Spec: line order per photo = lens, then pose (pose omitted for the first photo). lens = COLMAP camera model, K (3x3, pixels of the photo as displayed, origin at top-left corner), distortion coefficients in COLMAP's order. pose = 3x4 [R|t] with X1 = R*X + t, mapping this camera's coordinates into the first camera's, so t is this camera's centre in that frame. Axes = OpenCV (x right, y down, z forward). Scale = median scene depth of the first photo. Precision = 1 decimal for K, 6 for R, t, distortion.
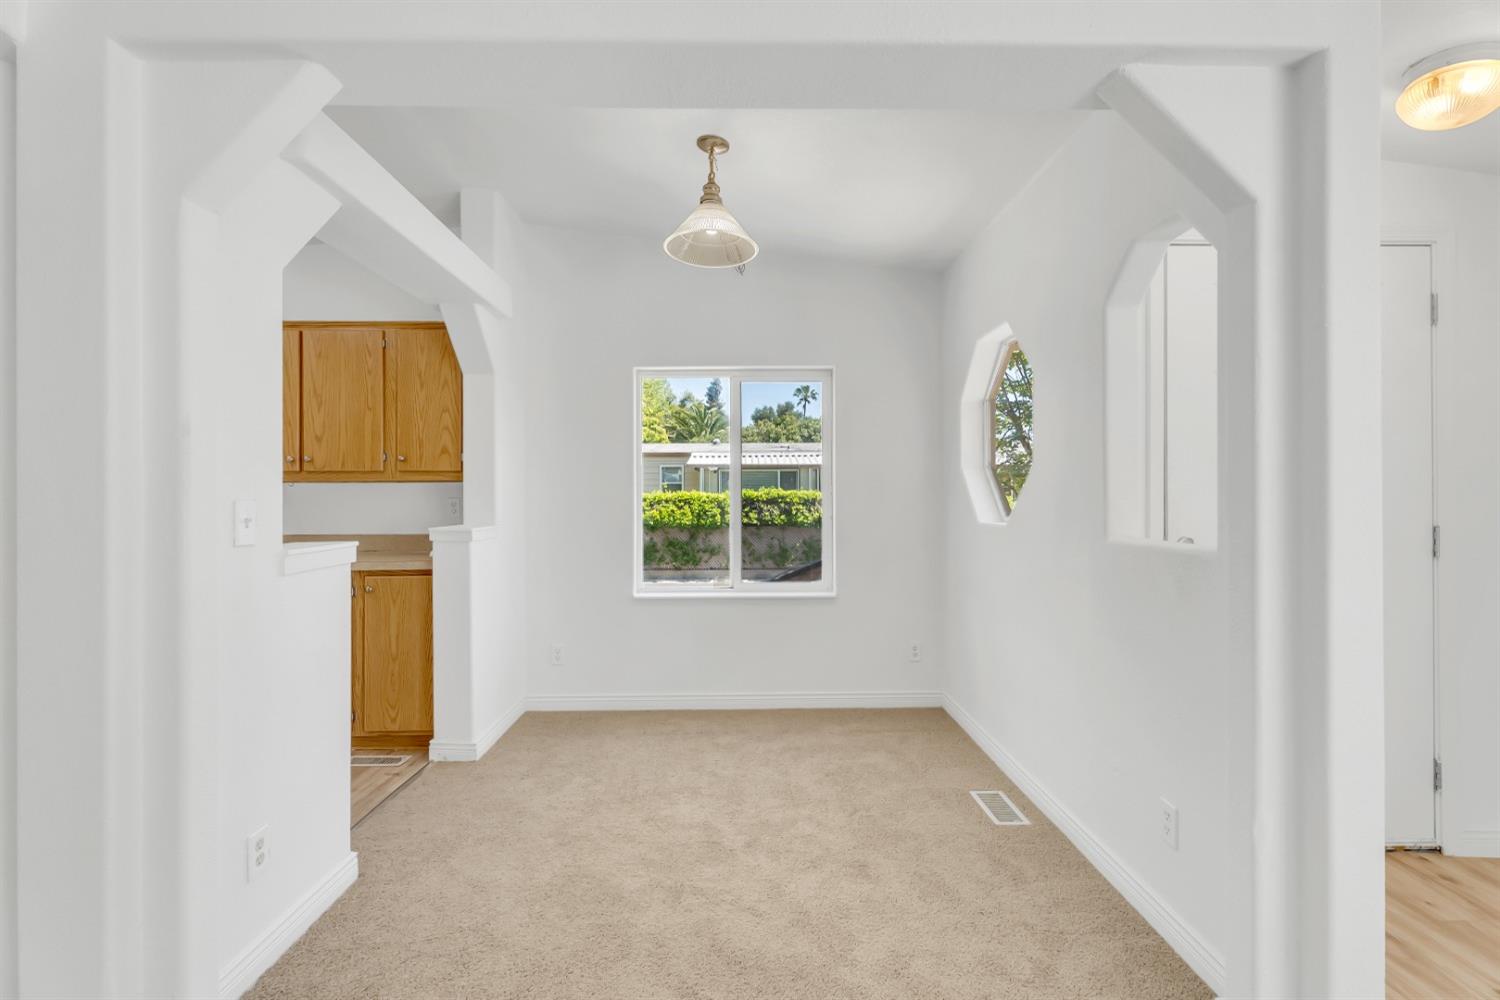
lens RADIAL K [[685.2, 0, 746.8], [0, 685.2, 500.6], [0, 0, 1]] dist [-0.000581, -0.000284]
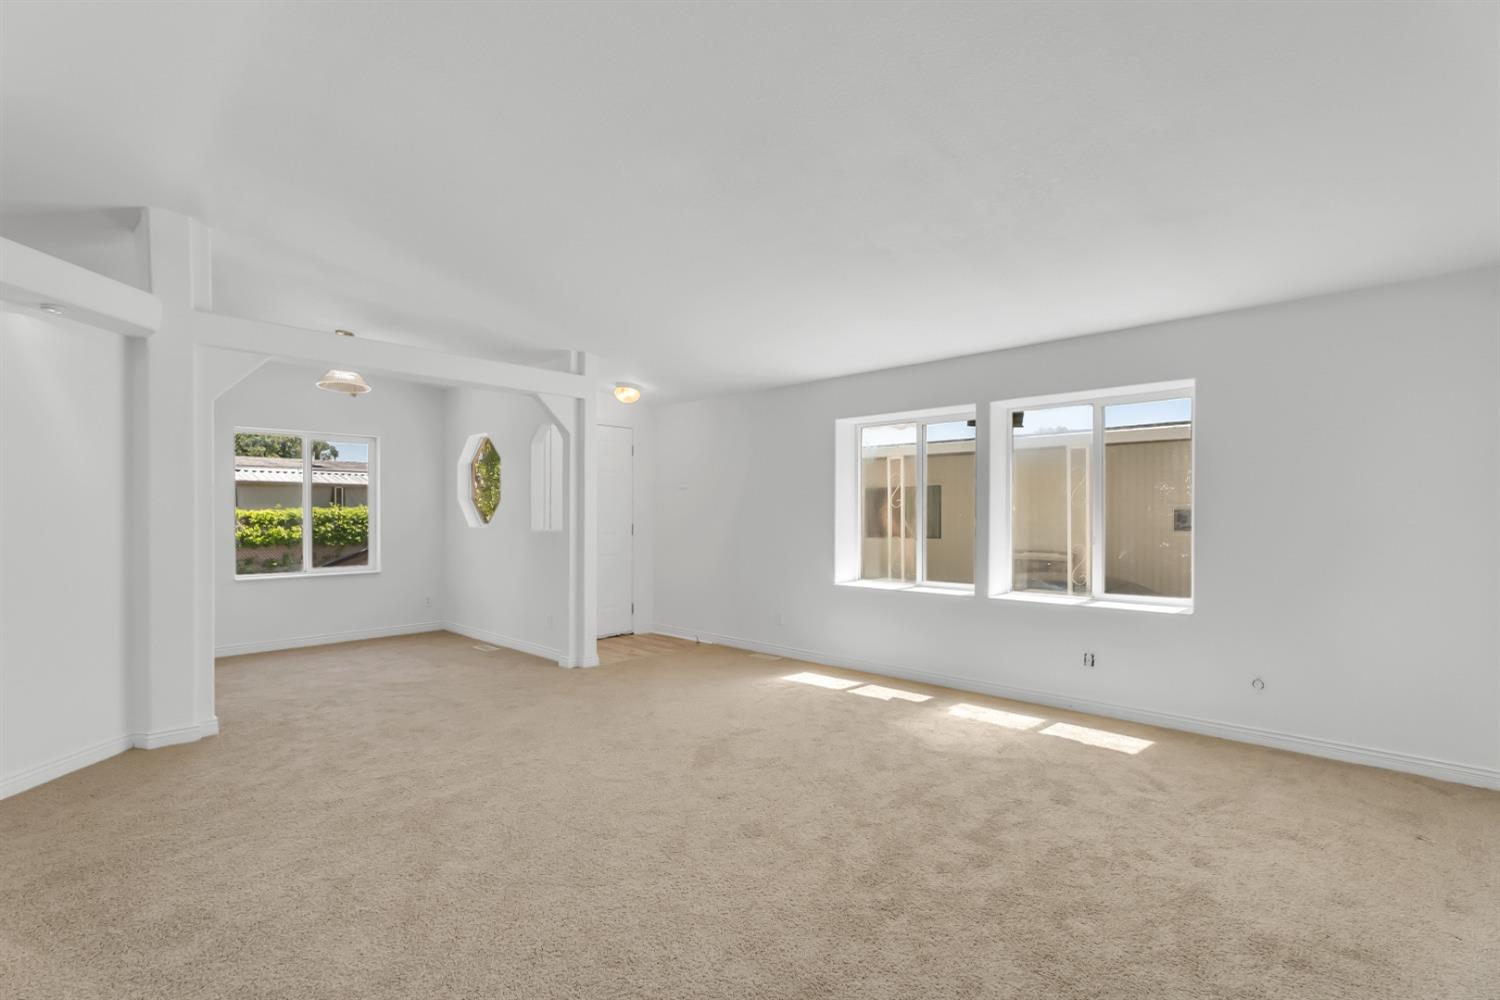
lens RADIAL K [[685.2, 0, 746.8], [0, 685.2, 500.6], [0, 0, 1]] dist [-0.000581, -0.000284]
pose [[0.694470, 0.016451, 0.719333, -0.567318], [0.001153, 0.999712, -0.023976, 0.005428], [-0.719521, 0.017480, 0.694251, -1.022234]]
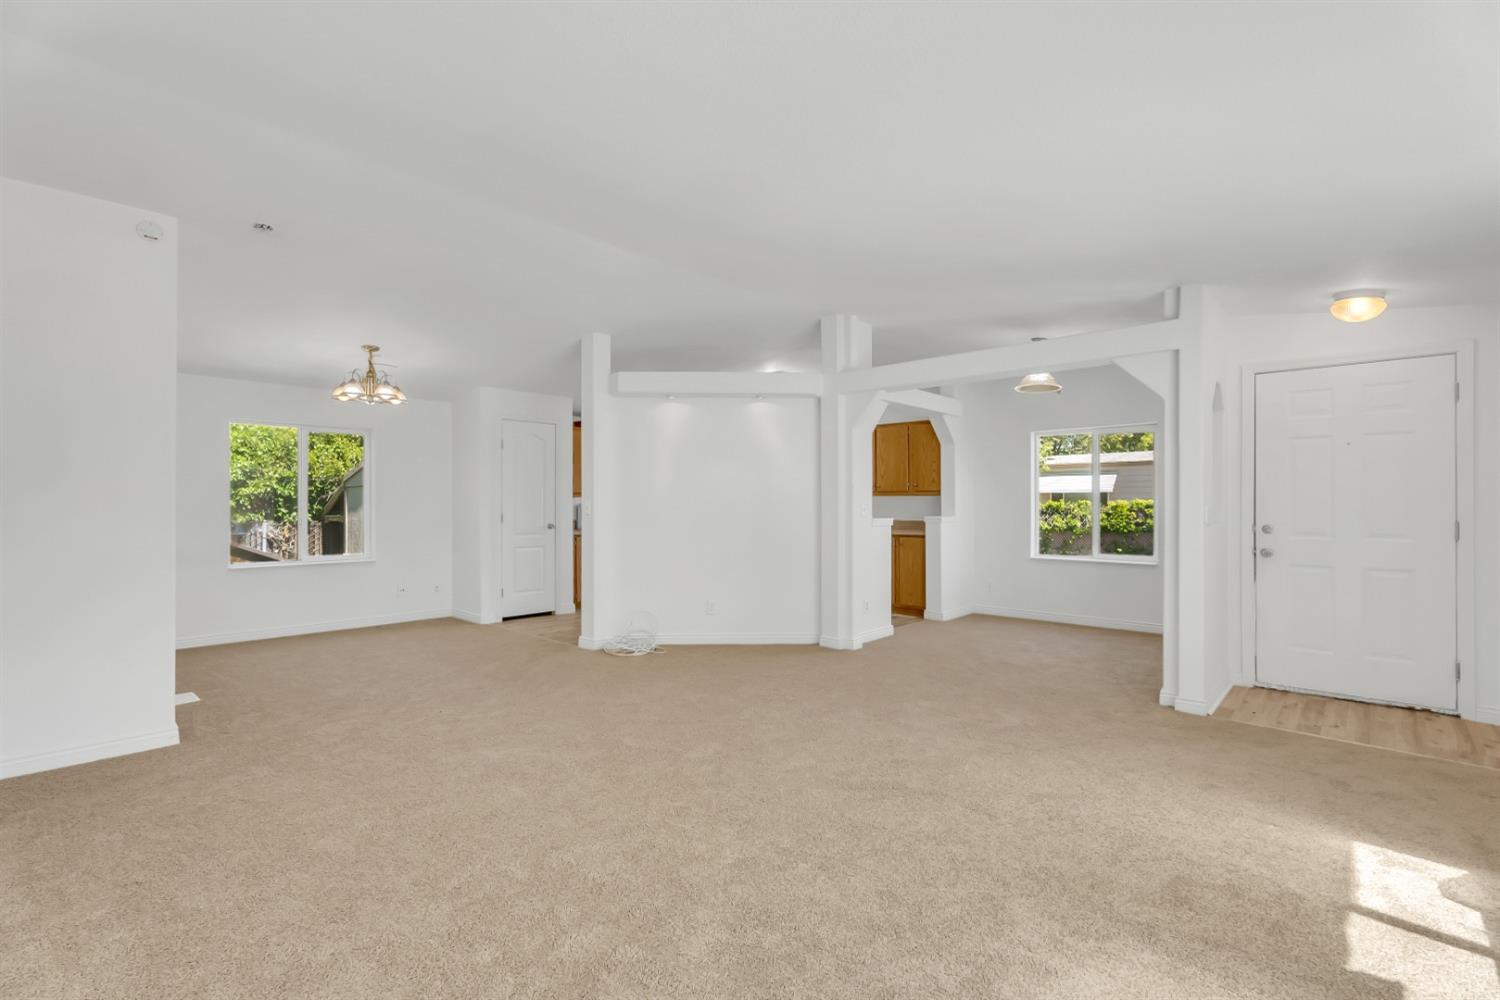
lens RADIAL K [[685.2, 0, 746.8], [0, 685.2, 500.6], [0, 0, 1]] dist [-0.000581, -0.000284]
pose [[0.722936, -0.002034, -0.690912, 0.660558], [0.001359, 0.999998, -0.001522, -0.010661], [0.690913, 0.000161, 0.722937, -1.015474]]
